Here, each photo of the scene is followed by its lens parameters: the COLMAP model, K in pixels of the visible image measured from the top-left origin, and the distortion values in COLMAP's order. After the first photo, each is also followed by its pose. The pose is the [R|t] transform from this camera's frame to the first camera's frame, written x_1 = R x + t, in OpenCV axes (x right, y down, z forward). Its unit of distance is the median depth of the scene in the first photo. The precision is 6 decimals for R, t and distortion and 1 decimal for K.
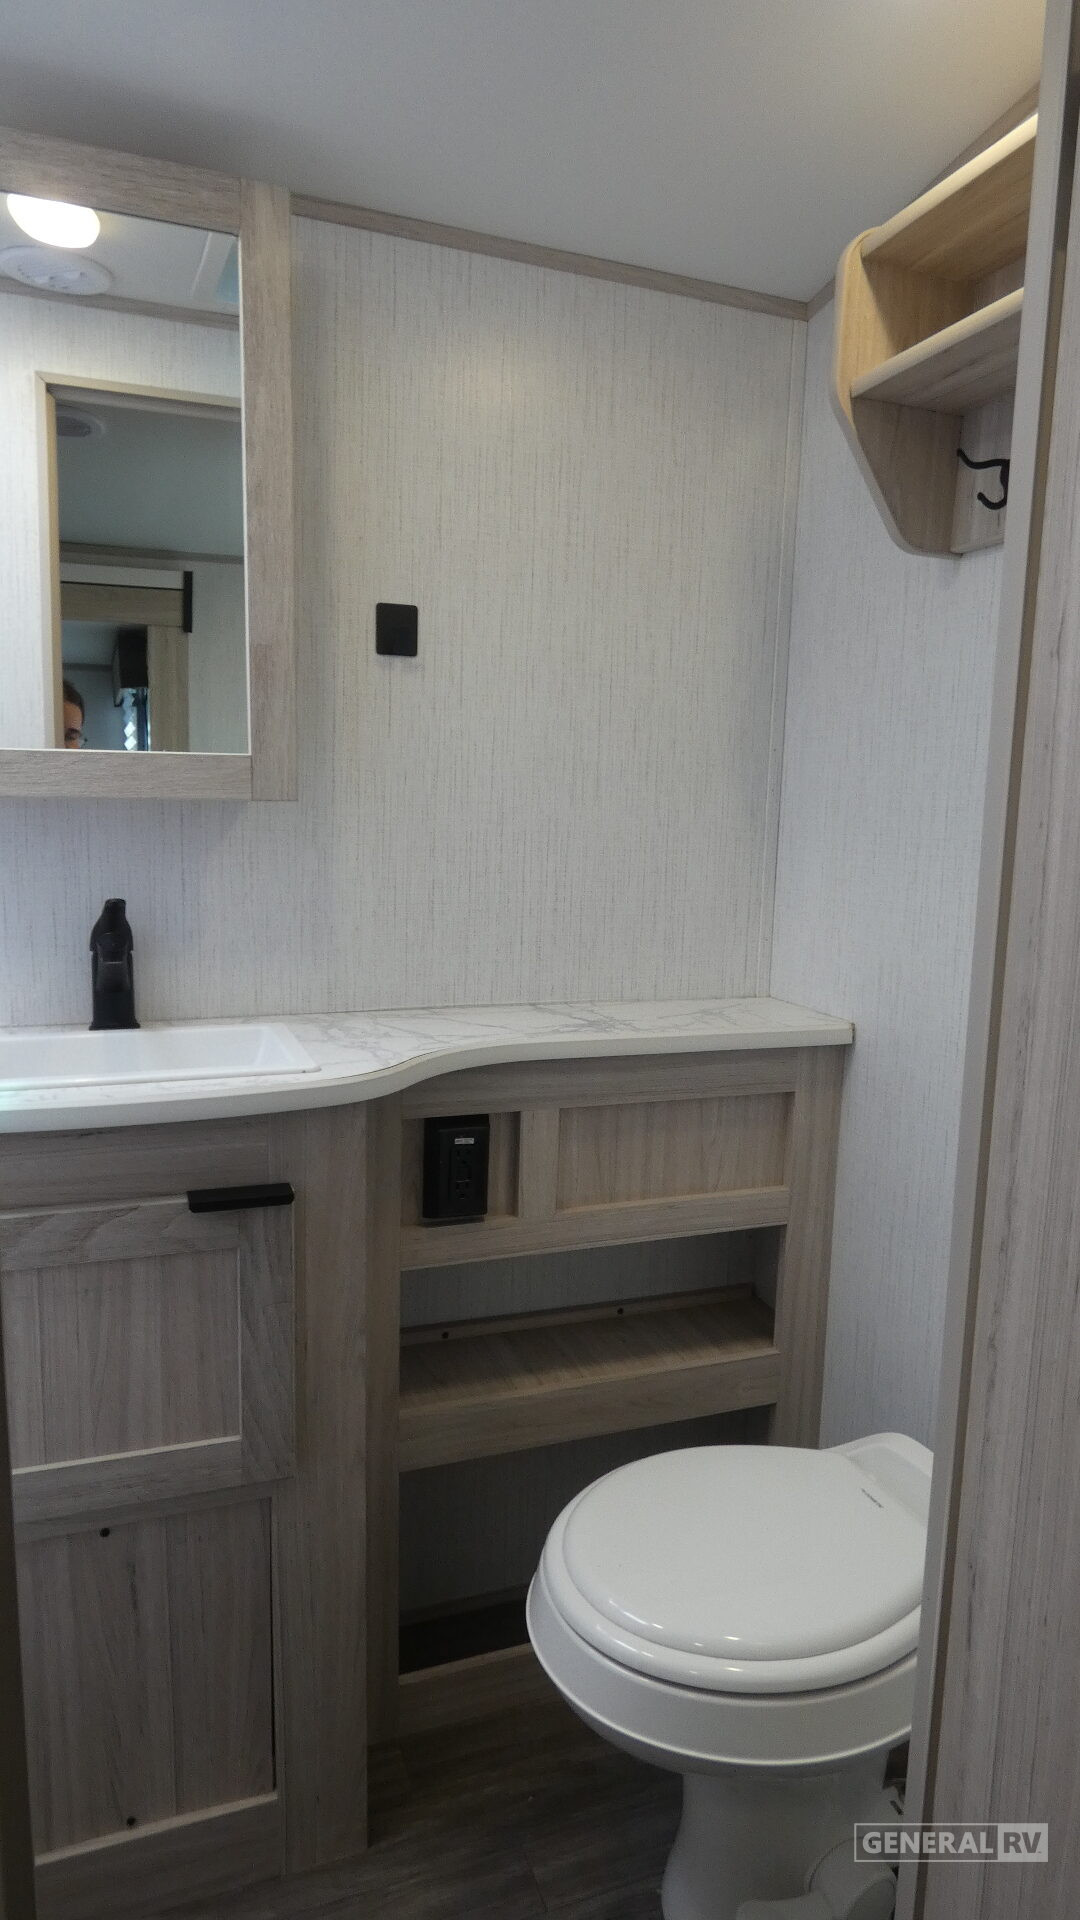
lens RADIAL K [[1174.7, 0, 536.8], [0, 1174.7, 962.0], [0, 0, 1]] dist [-0.001526, -0.000911]
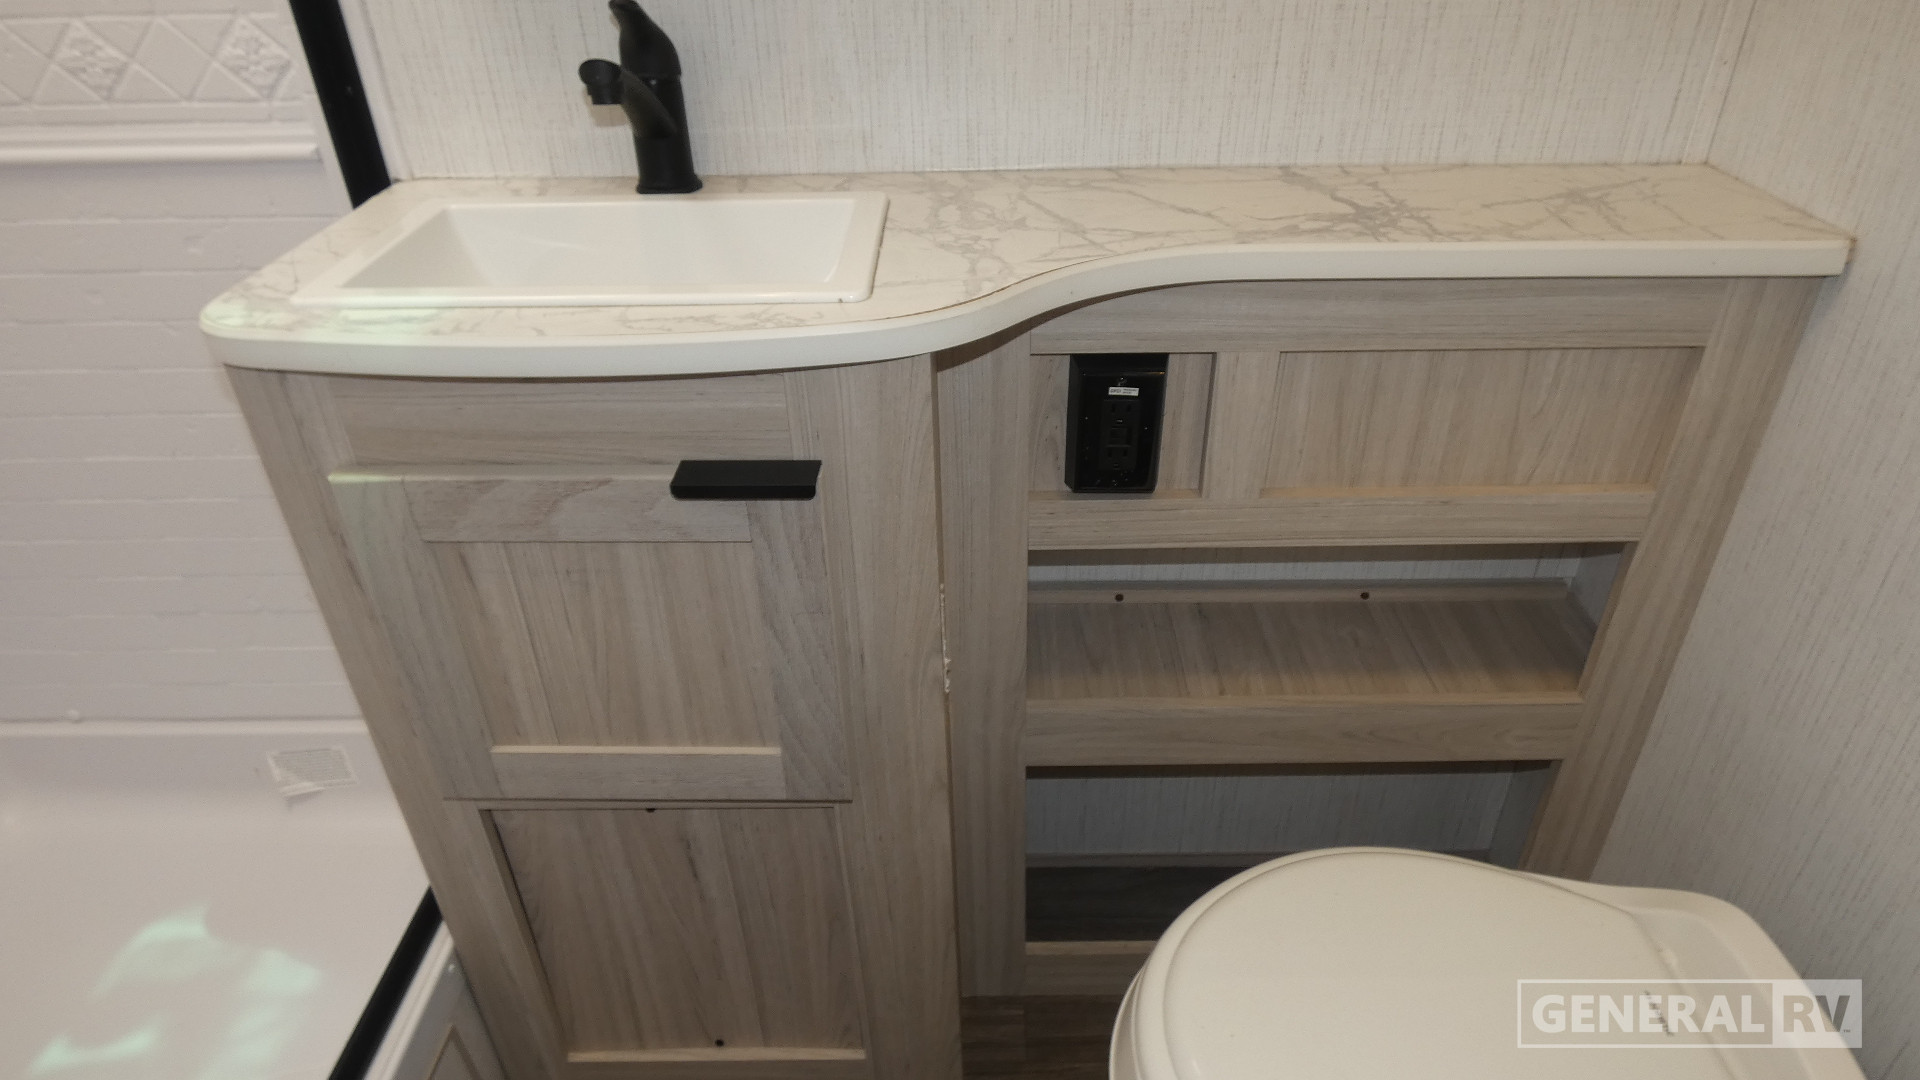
lens RADIAL K [[1174.7, 0, 964.7], [0, 1174.7, 531.4], [0, 0, 1]] dist [-0.001526, -0.000911]
pose [[0.934093, 0.154430, -0.321903, 0.081808], [-0.011033, 0.913669, 0.406309, -0.047309], [0.356859, -0.375979, 0.855156, 0.350324]]
